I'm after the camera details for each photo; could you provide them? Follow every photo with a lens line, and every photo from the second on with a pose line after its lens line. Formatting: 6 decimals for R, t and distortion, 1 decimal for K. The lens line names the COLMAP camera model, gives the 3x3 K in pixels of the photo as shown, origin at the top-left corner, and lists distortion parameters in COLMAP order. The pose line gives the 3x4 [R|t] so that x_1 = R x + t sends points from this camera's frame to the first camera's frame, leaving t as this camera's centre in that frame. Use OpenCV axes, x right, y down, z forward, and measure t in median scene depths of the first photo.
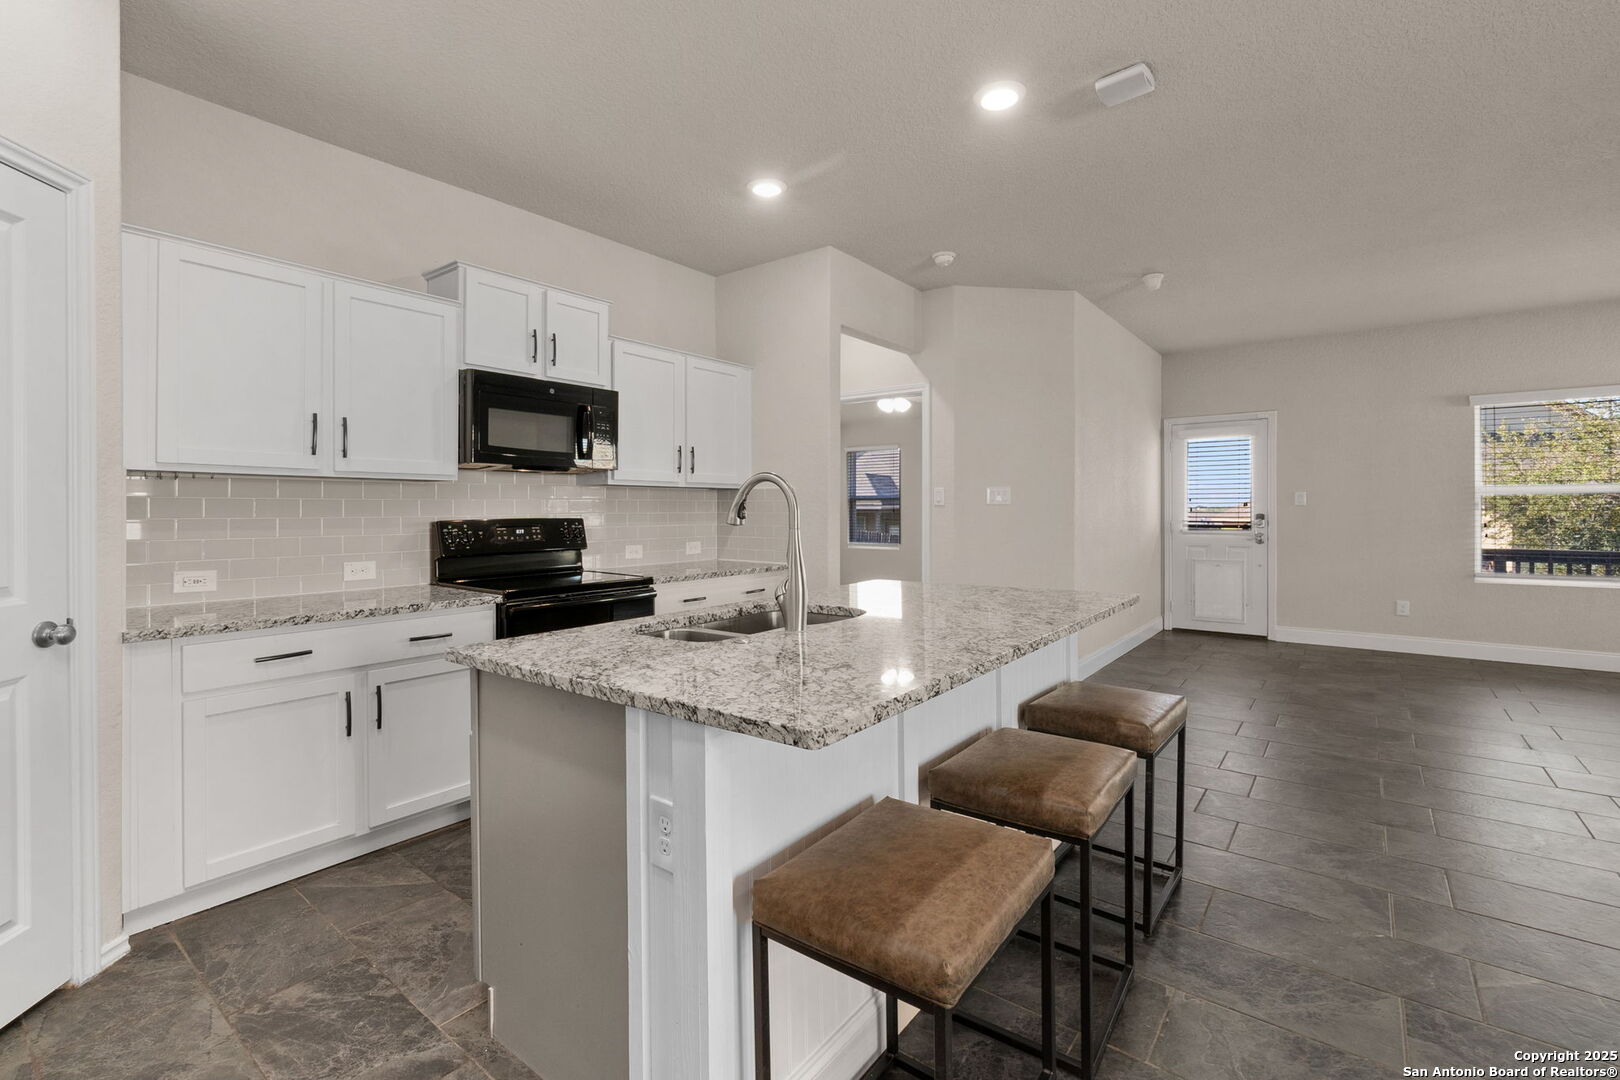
lens RADIAL K [[709.3, 0, 794.5], [0, 709.3, 507.6], [0, 0, 1]] dist [-0.003558, -0.000250]
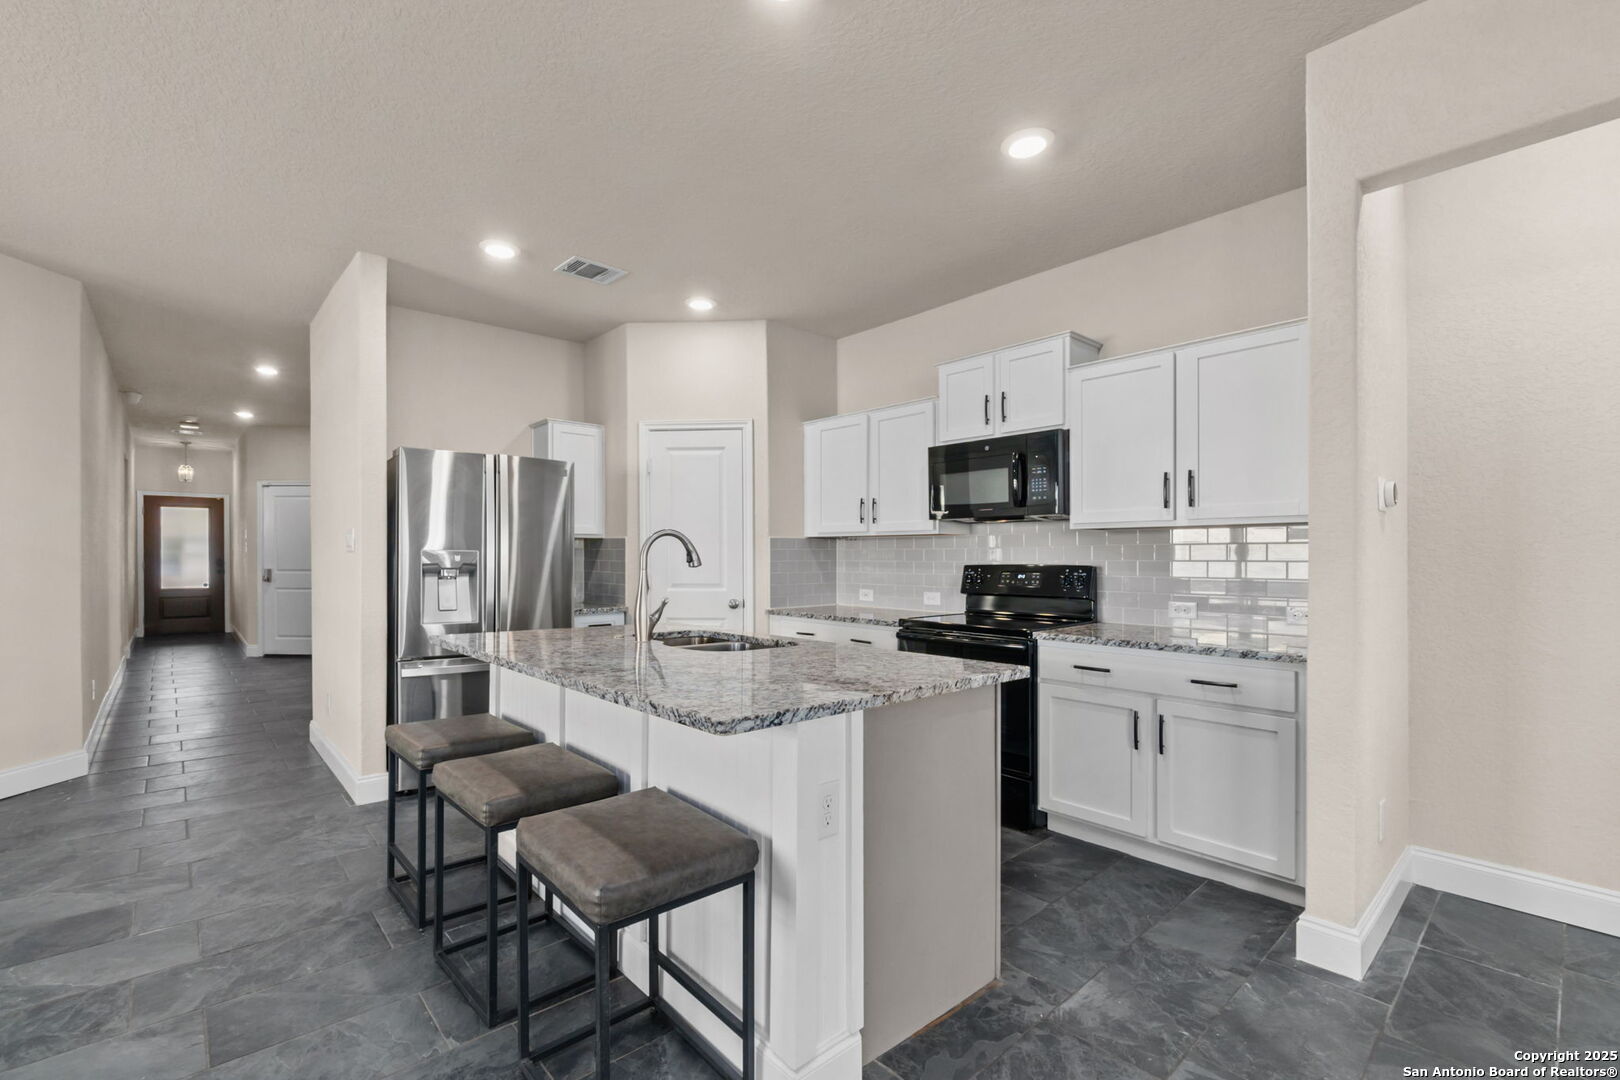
lens RADIAL K [[709.3, 0, 809.4], [0, 709.3, 548.3], [0, 0, 1]] dist [-0.003558, -0.000250]
pose [[-0.168211, -0.008055, -0.985718, 0.847817], [-0.000195, 0.999967, -0.008138, -0.000716], [0.985751, -0.001177, -0.168207, 0.986102]]
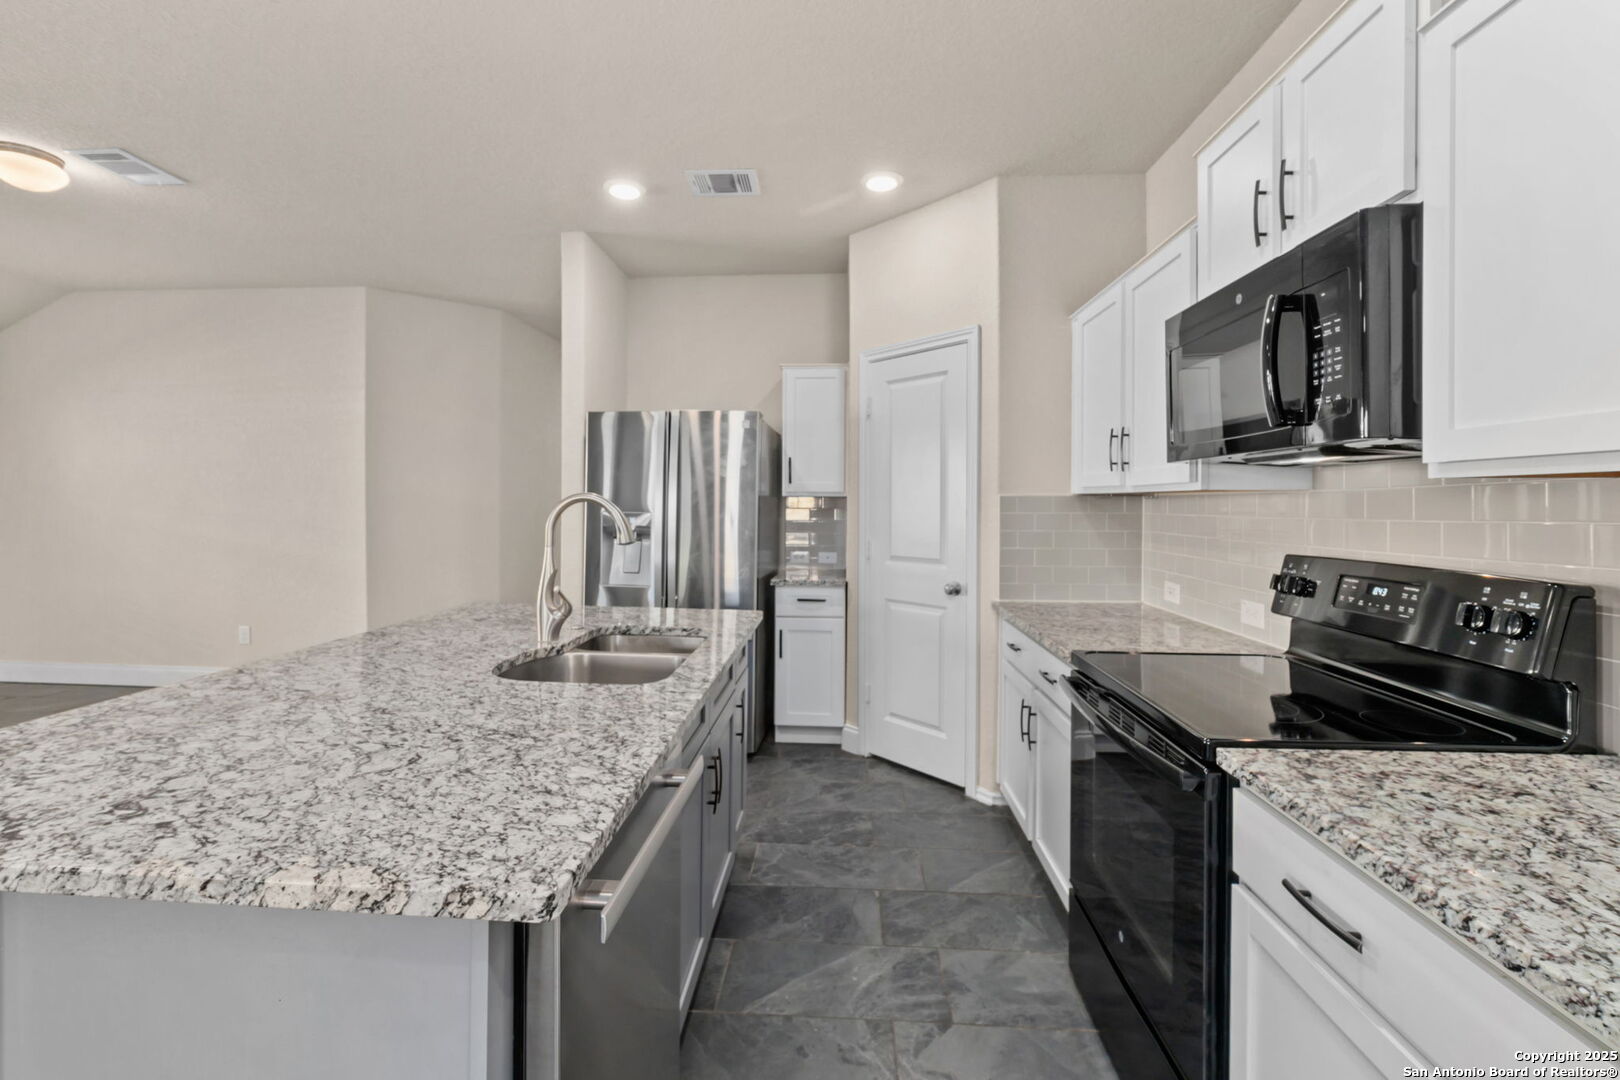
lens RADIAL K [[709.3, 0, 802.8], [0, 709.3, 503.6], [0, 0, 1]] dist [-0.003558, -0.000250]
pose [[-0.823729, -0.002890, -0.566976, 0.196329], [-0.005106, 0.999984, 0.002321, -0.024925], [0.566960, 0.004807, -0.823731, 1.329537]]
